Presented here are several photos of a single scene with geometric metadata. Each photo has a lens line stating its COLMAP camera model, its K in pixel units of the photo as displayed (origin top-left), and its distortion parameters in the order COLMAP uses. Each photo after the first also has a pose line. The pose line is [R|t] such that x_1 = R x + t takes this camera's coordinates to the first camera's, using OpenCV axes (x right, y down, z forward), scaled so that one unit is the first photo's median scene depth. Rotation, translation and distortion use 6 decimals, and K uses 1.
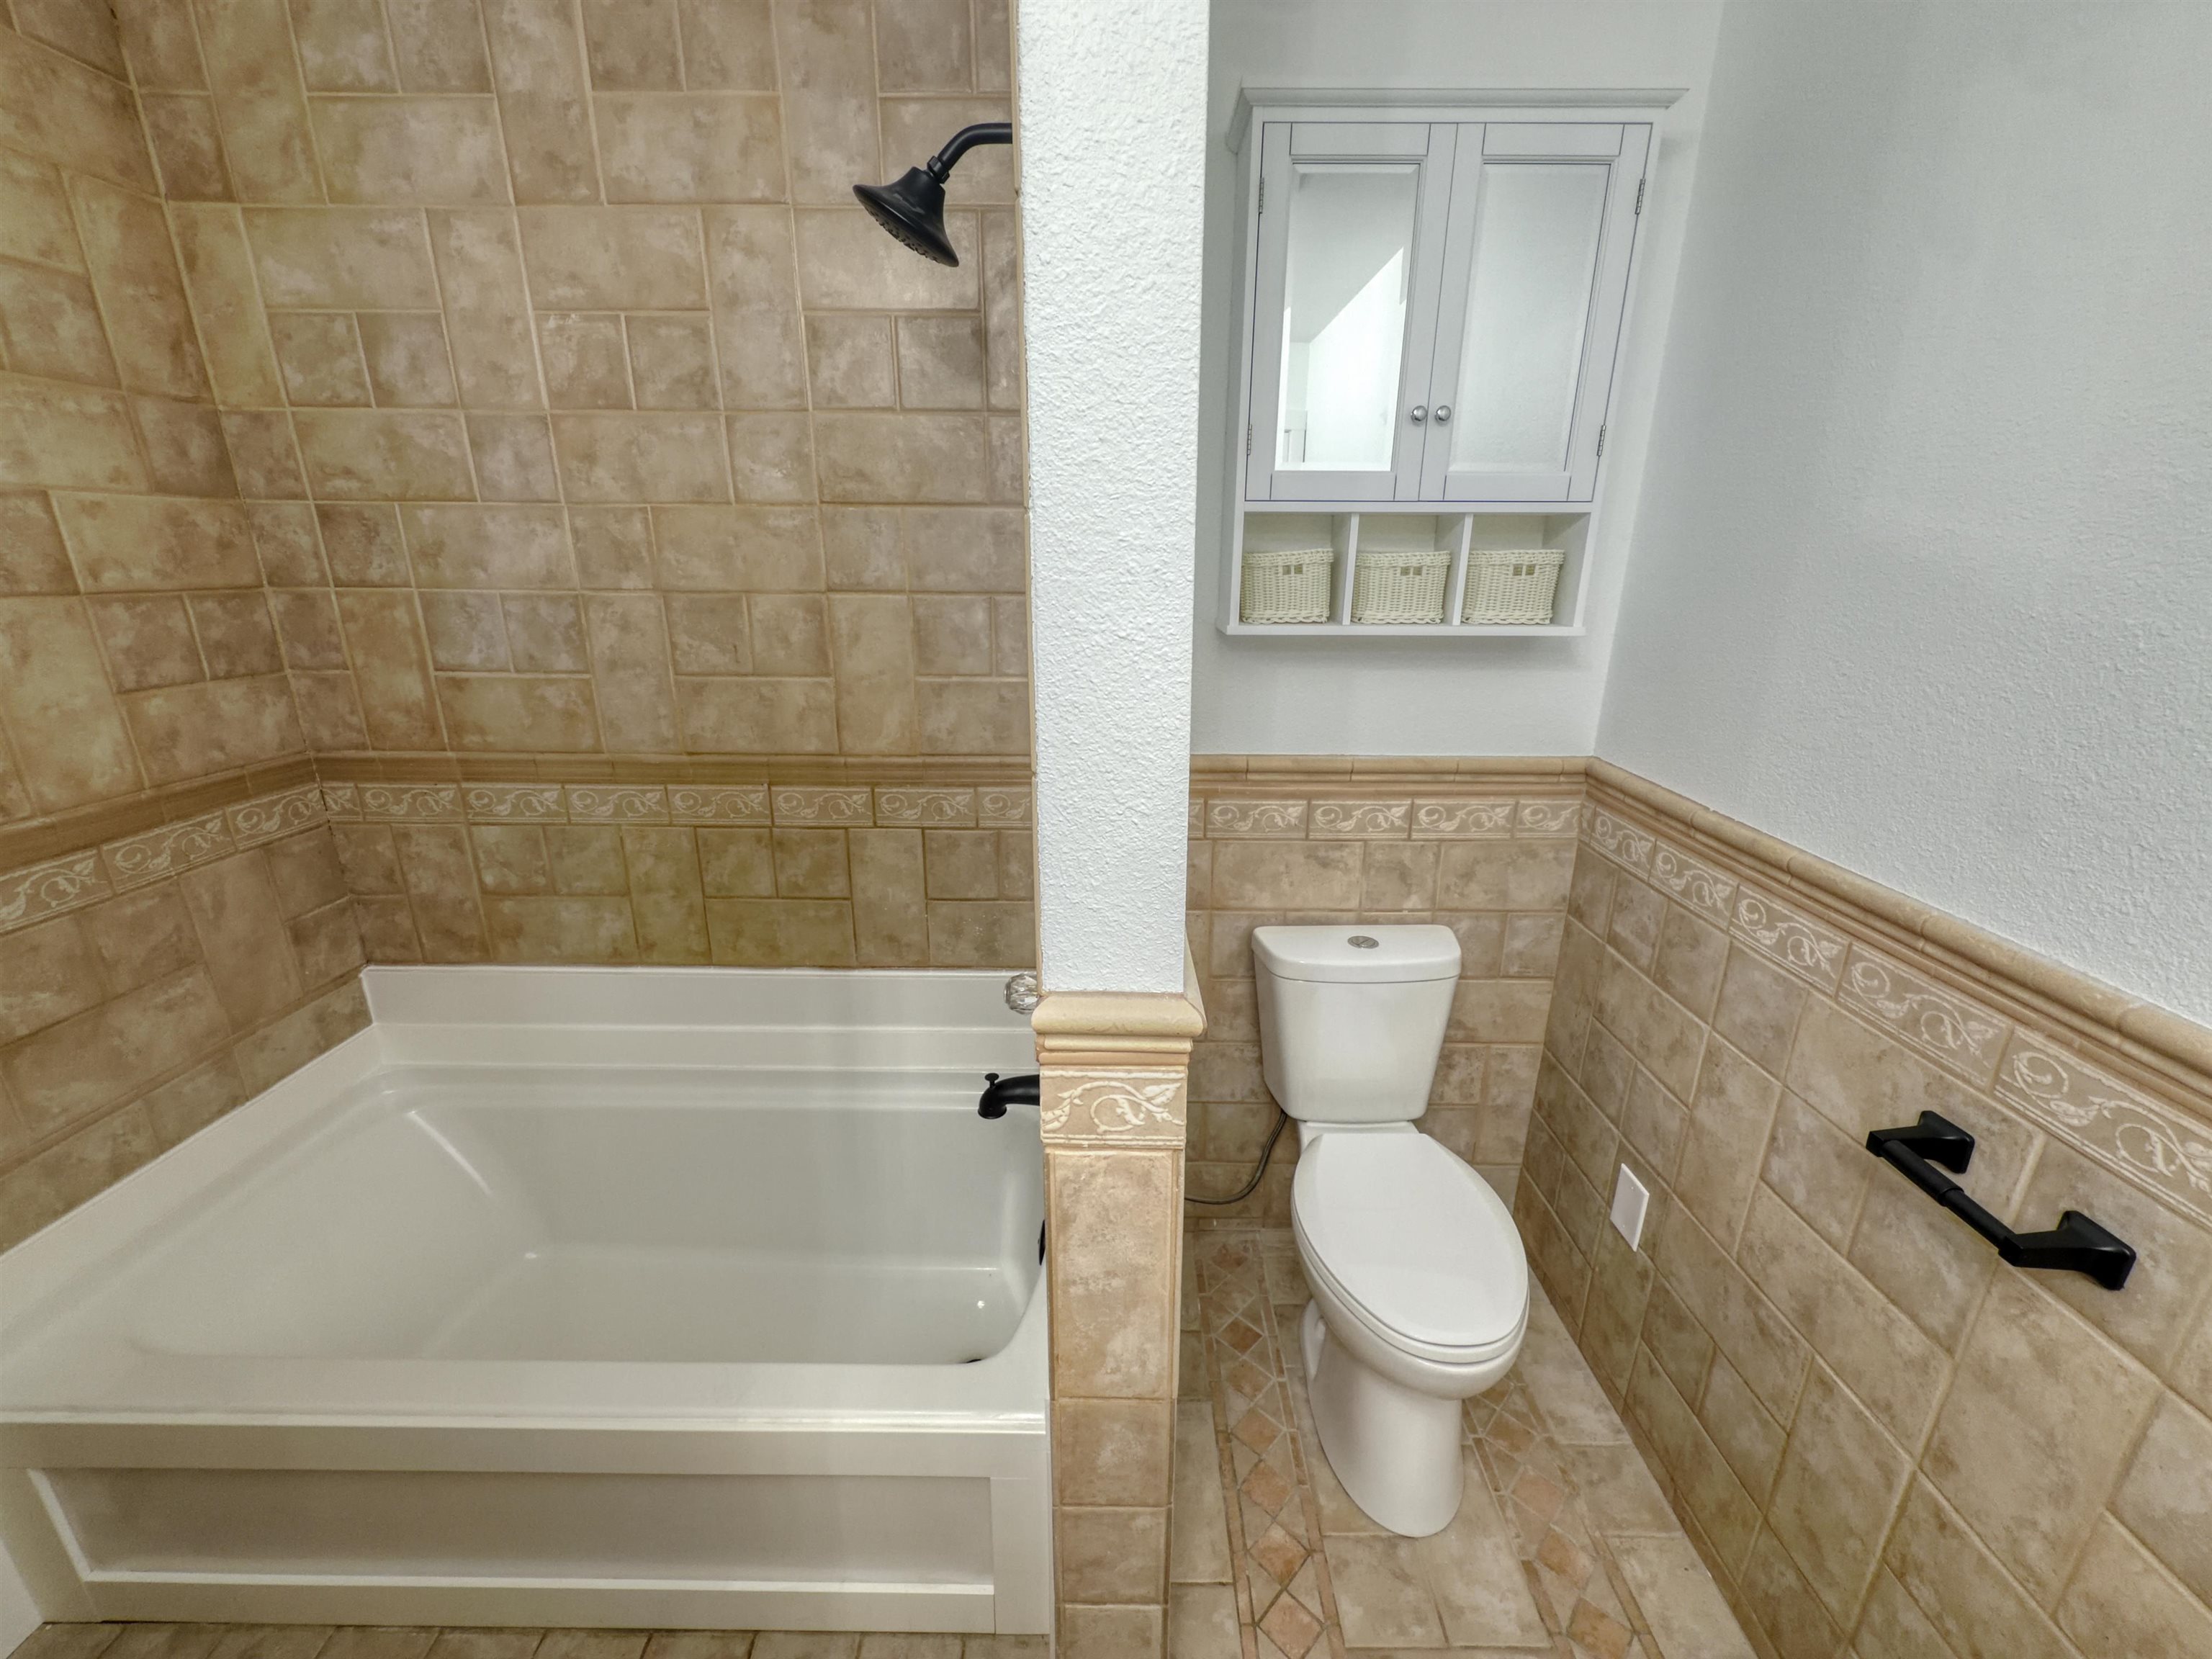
lens RADIAL K [[887.9, 0, 1117.1], [0, 887.9, 827.2], [0, 0, 1]] dist [-0.000273, 0.001199]
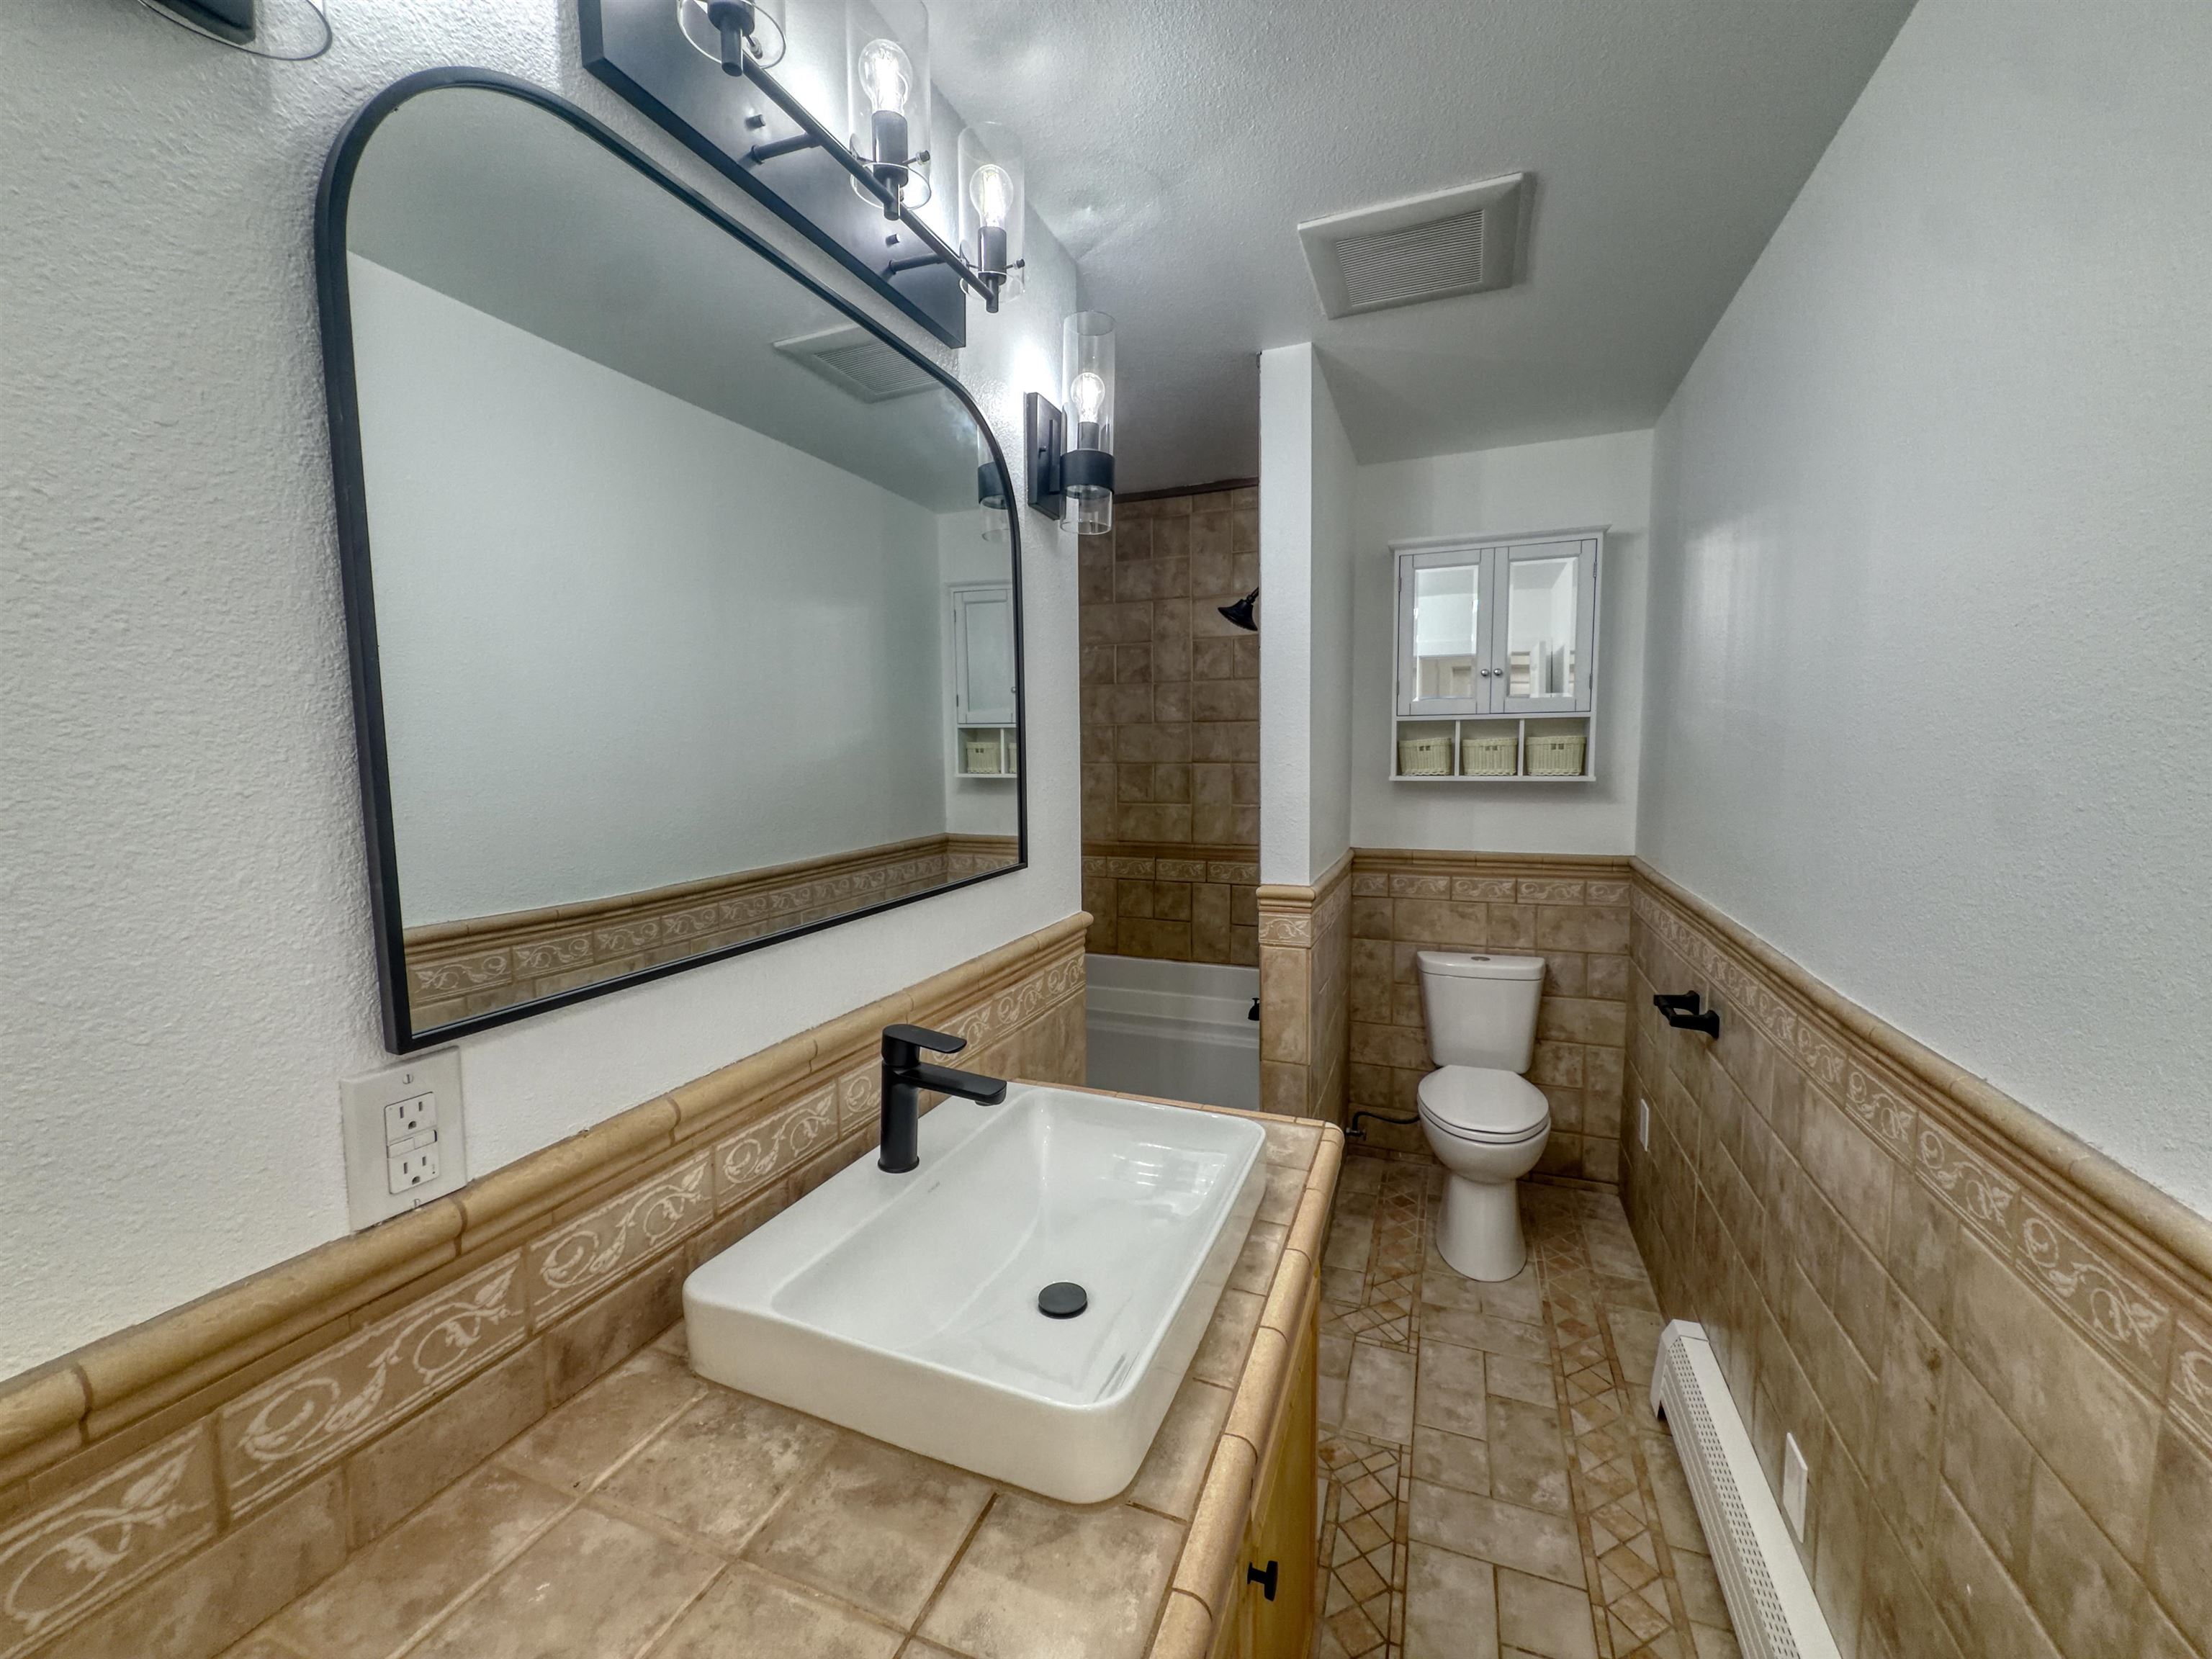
lens RADIAL K [[887.9, 0, 1101.1], [0, 887.9, 818.9], [0, 0, 1]] dist [-0.000273, 0.001199]
pose [[0.926519, 0.015197, -0.375942, 0.237117], [-0.095716, 0.975831, -0.196448, 0.269557], [0.363871, 0.217996, 0.905580, -0.855348]]
